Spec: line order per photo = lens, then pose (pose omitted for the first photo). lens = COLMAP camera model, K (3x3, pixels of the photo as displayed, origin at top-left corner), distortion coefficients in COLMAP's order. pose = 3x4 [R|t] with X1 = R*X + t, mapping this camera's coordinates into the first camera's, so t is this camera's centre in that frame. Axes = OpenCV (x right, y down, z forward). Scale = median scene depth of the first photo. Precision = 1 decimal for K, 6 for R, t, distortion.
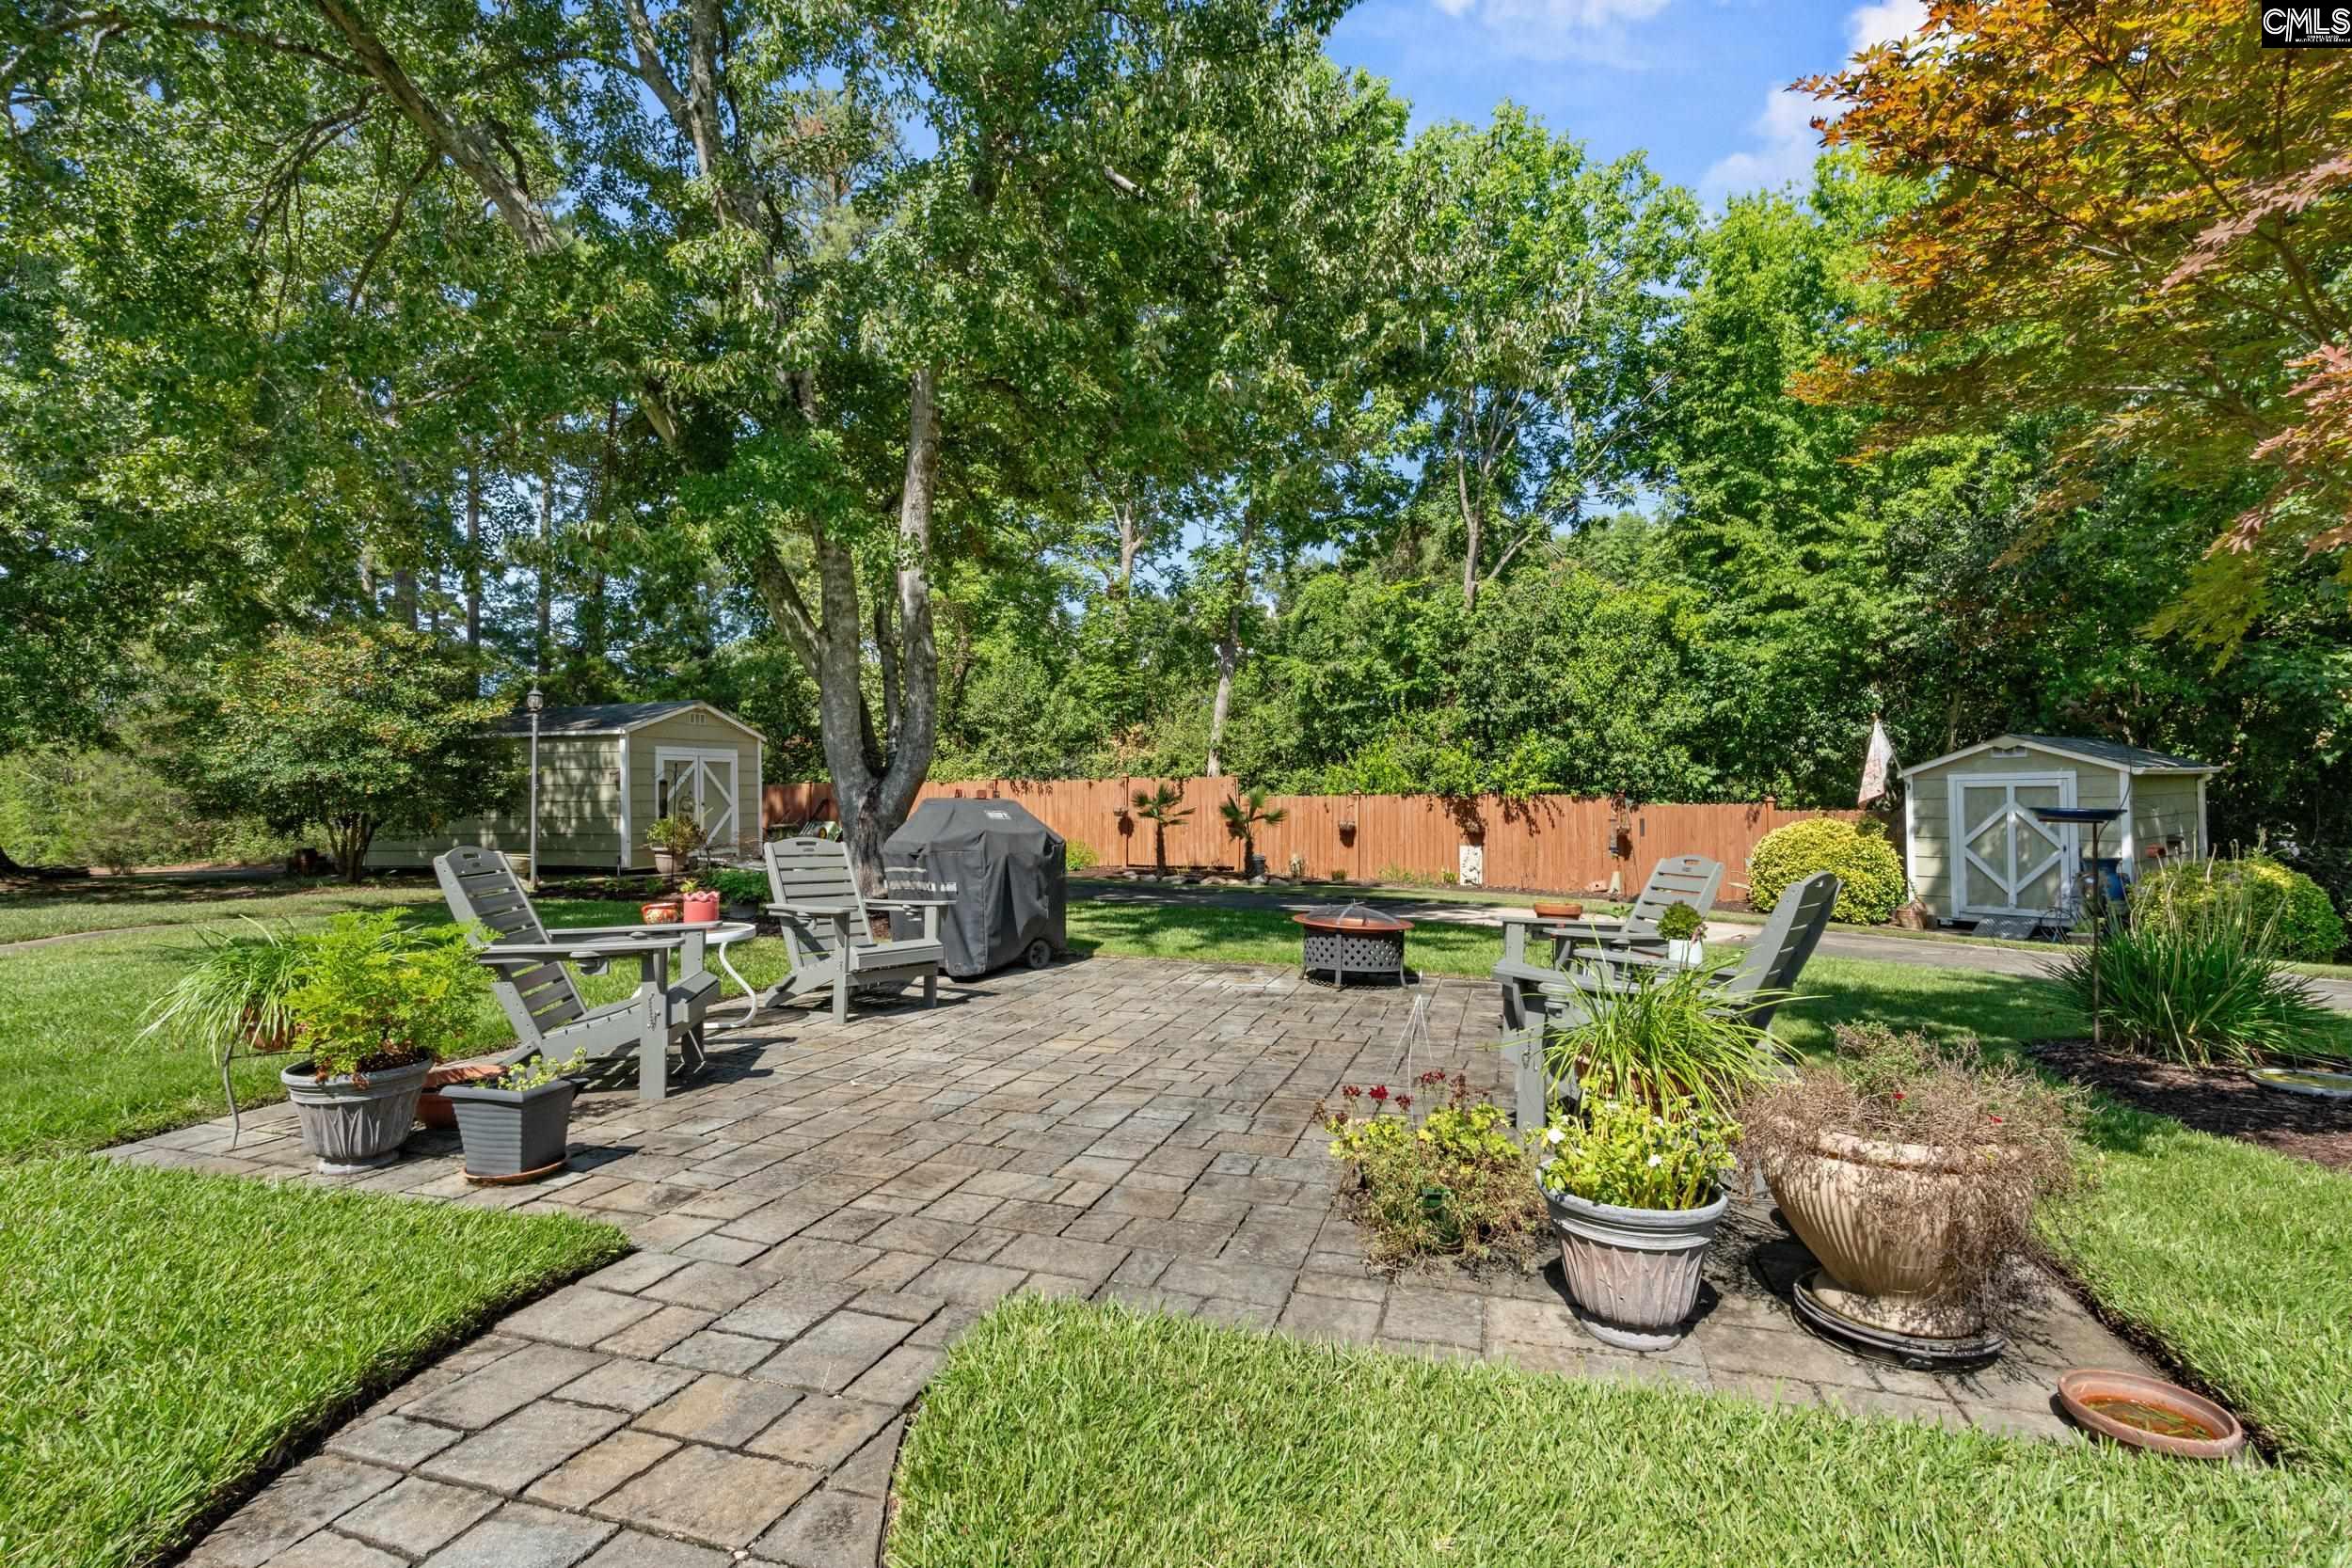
lens RADIAL K [[1089.5, 0, 1189.0], [0, 1089.5, 776.4], [0, 0, 1]] dist [-0.010635, 0.000775]
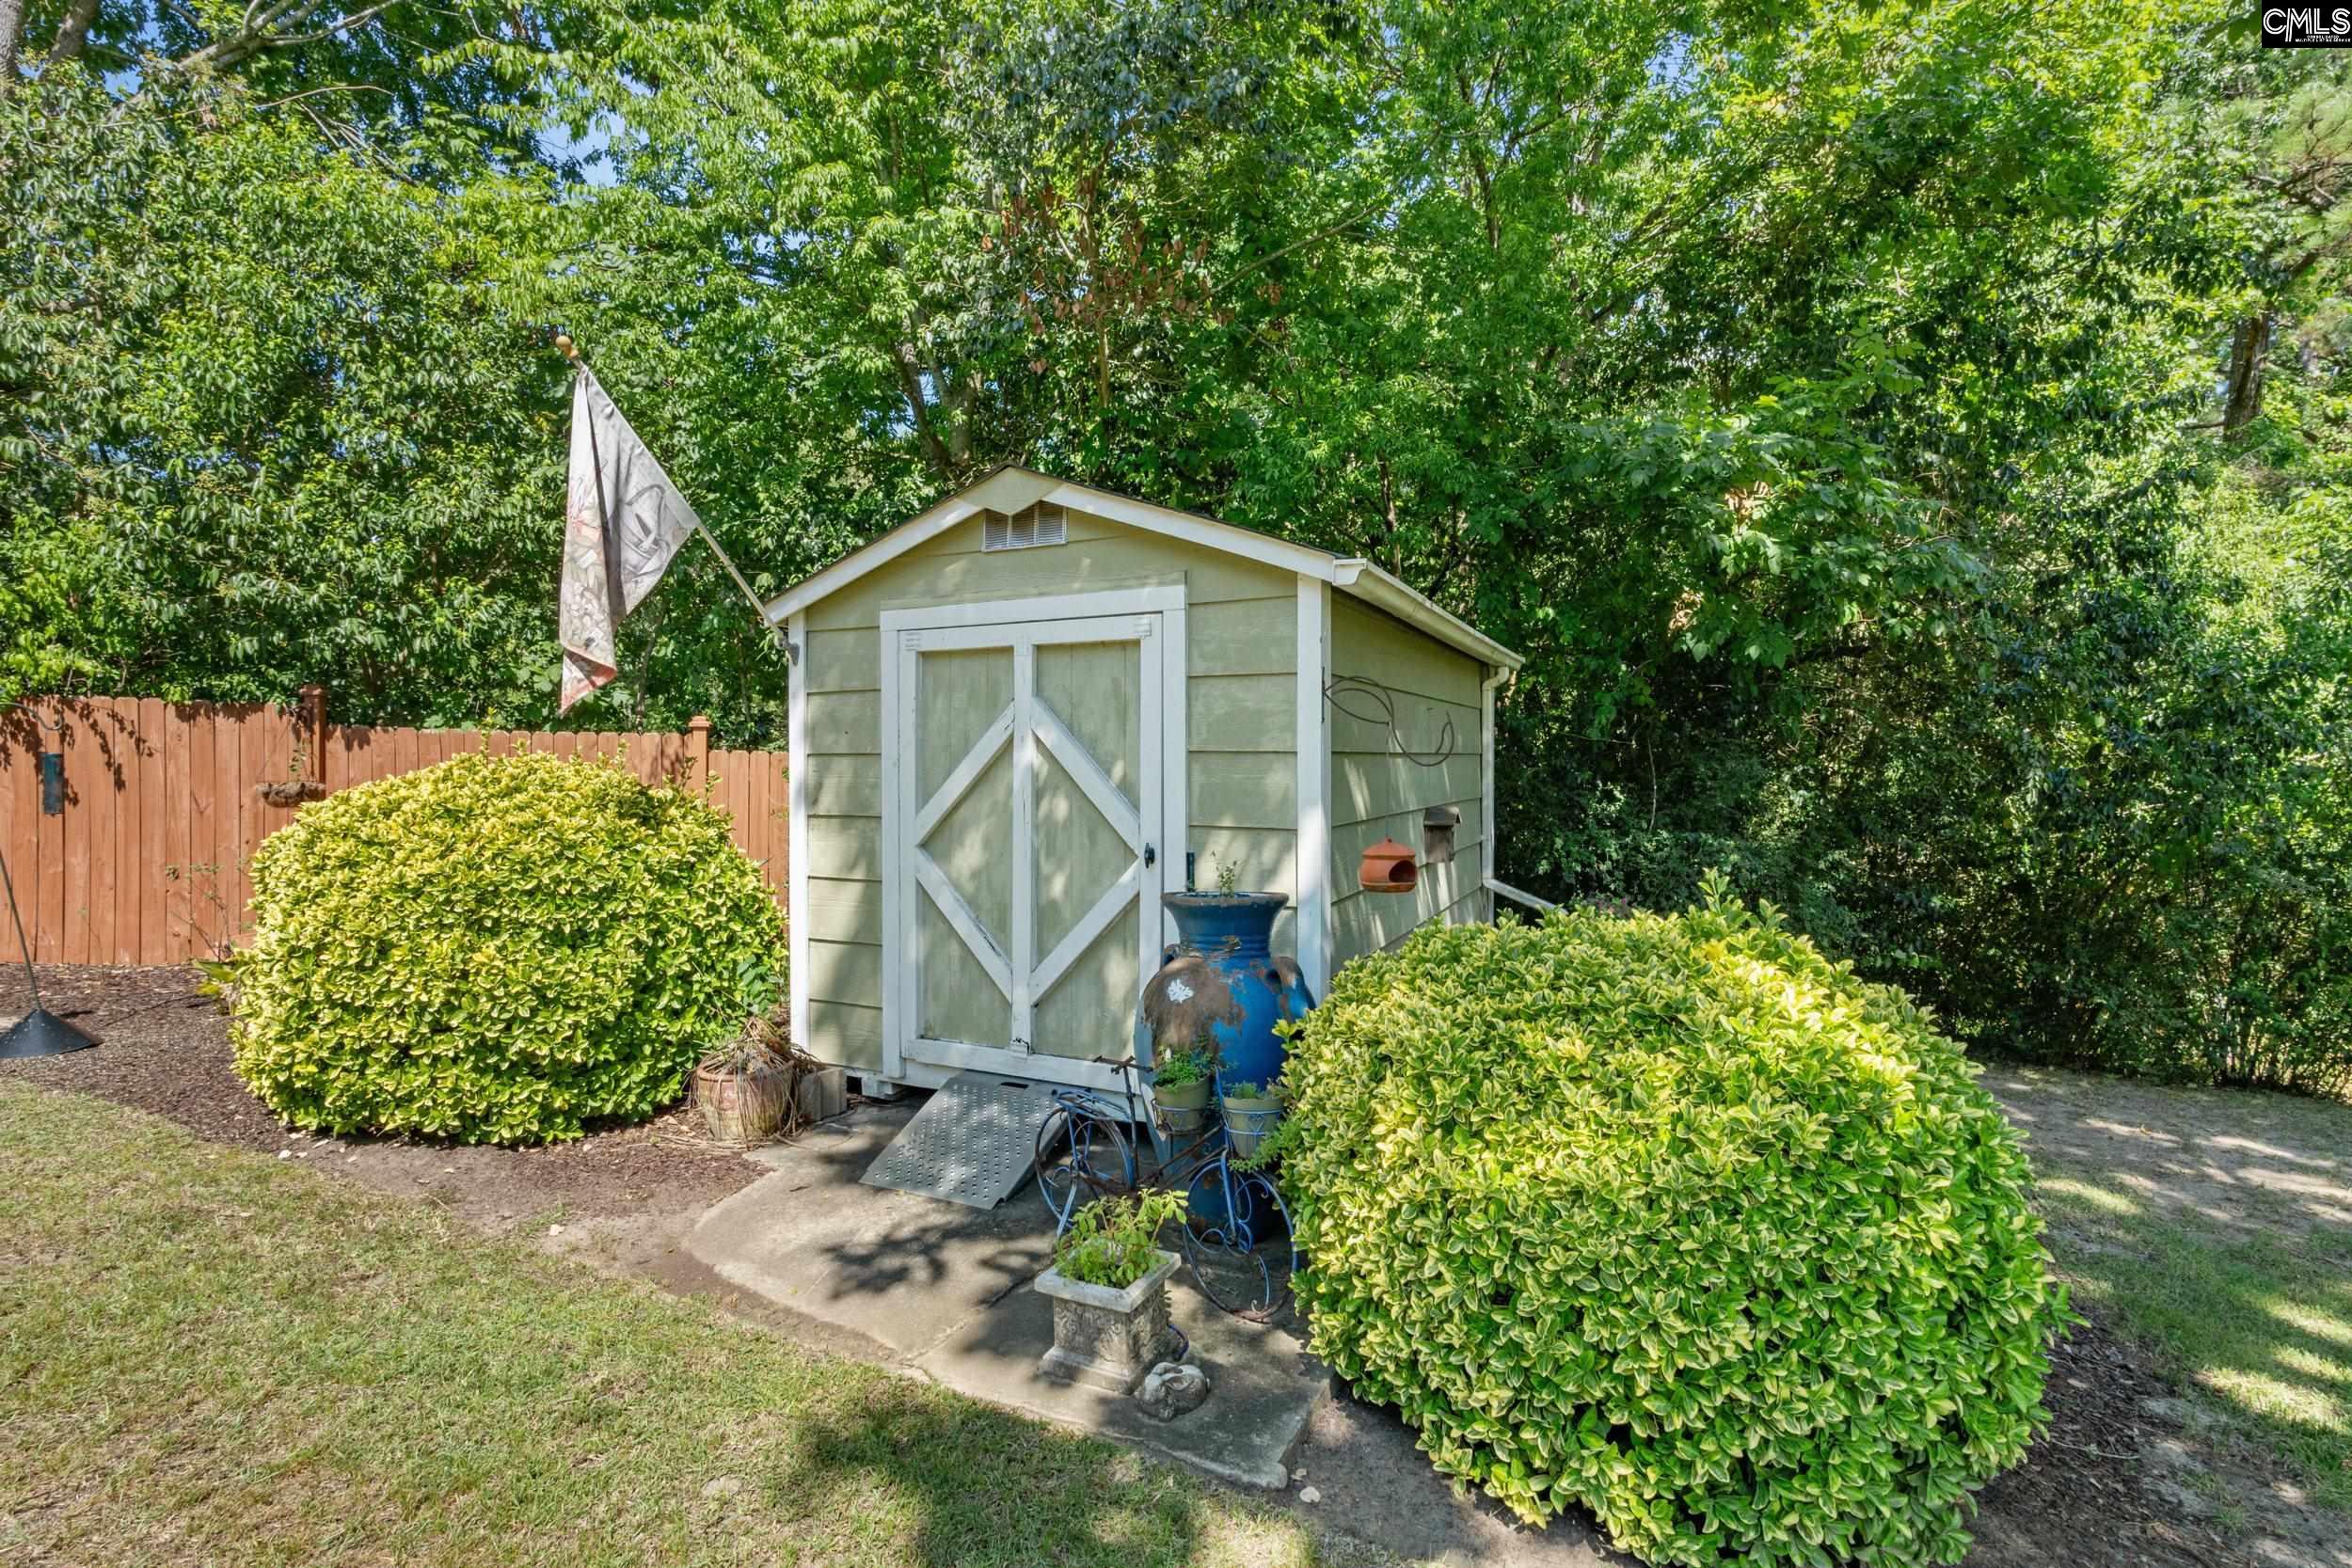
lens RADIAL K [[1089.5, 0, 1171.6], [0, 1089.5, 773.9], [0, 0, 1]] dist [-0.010635, 0.000775]
pose [[0.879913, 0.012765, 0.474963, 0.613066], [-0.024564, 0.999524, 0.018643, 0.035558], [-0.474499, -0.028071, 0.879808, 0.673658]]
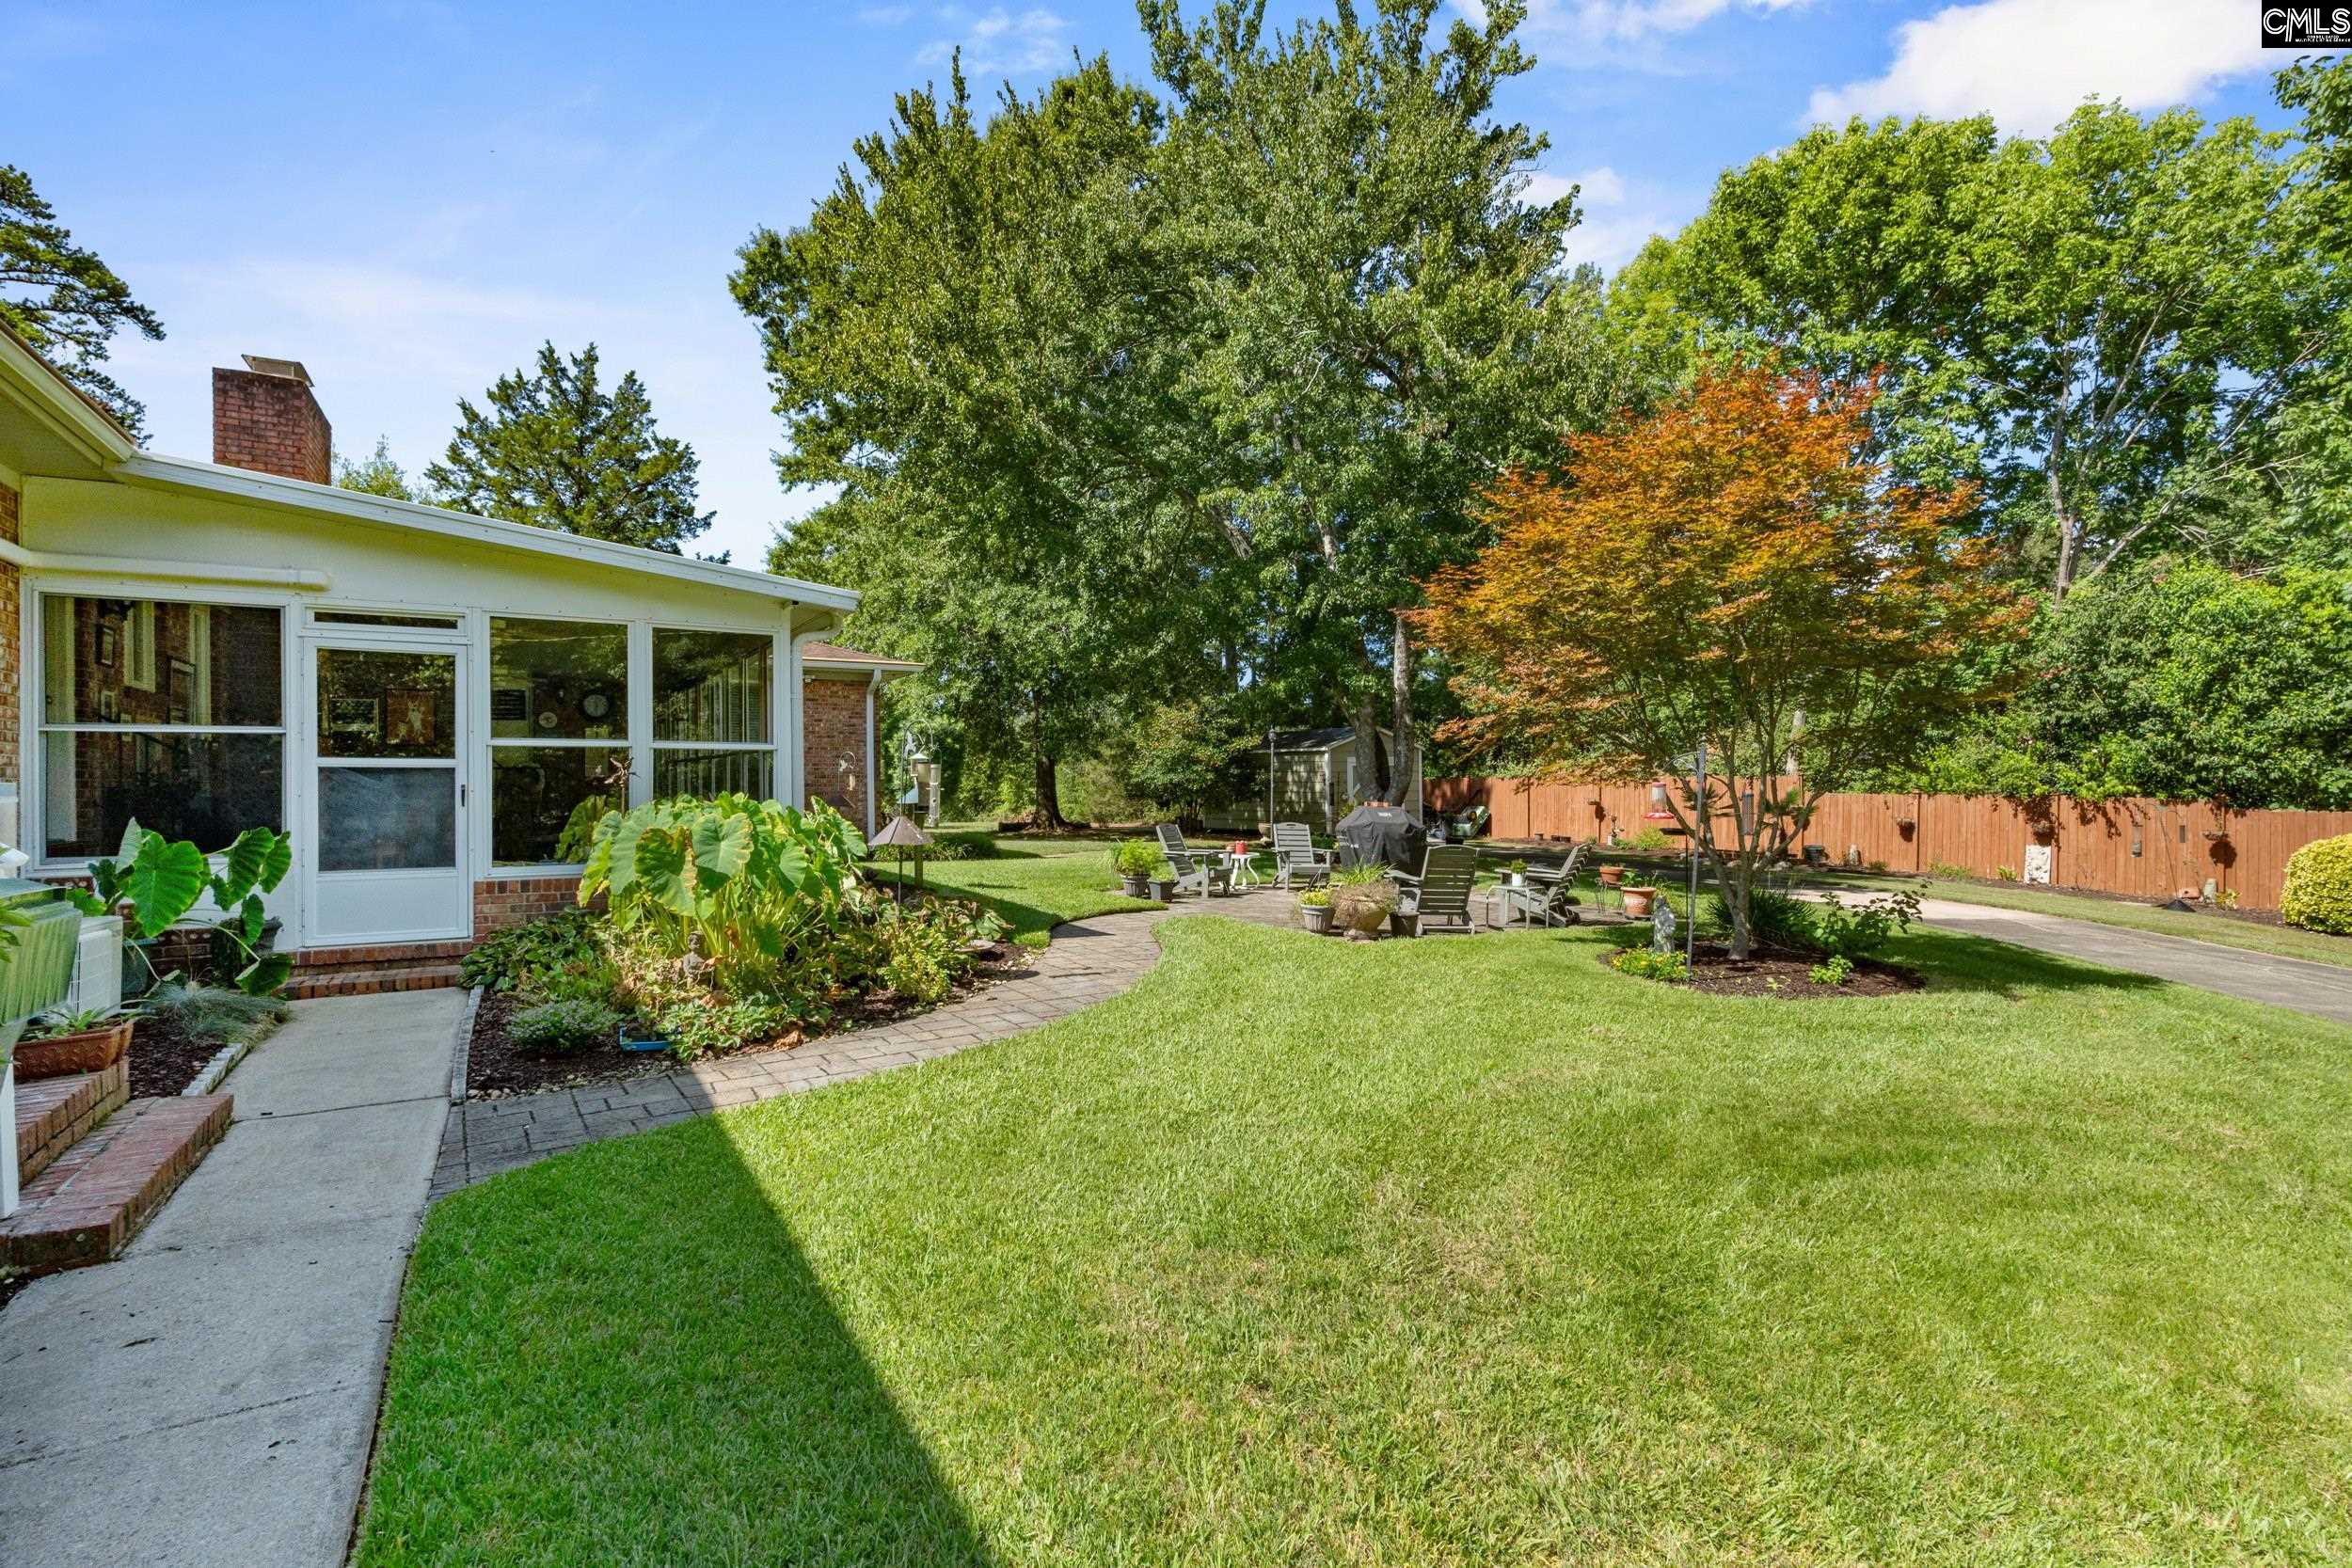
lens RADIAL K [[1089.5, 0, 1179.6], [0, 1089.5, 787.5], [0, 0, 1]] dist [-0.010635, 0.000775]
pose [[0.754580, 0.012132, -0.656095, 0.418555], [0.009696, 0.999514, 0.029635, -0.038503], [0.656136, -0.028723, 0.754096, -0.403056]]
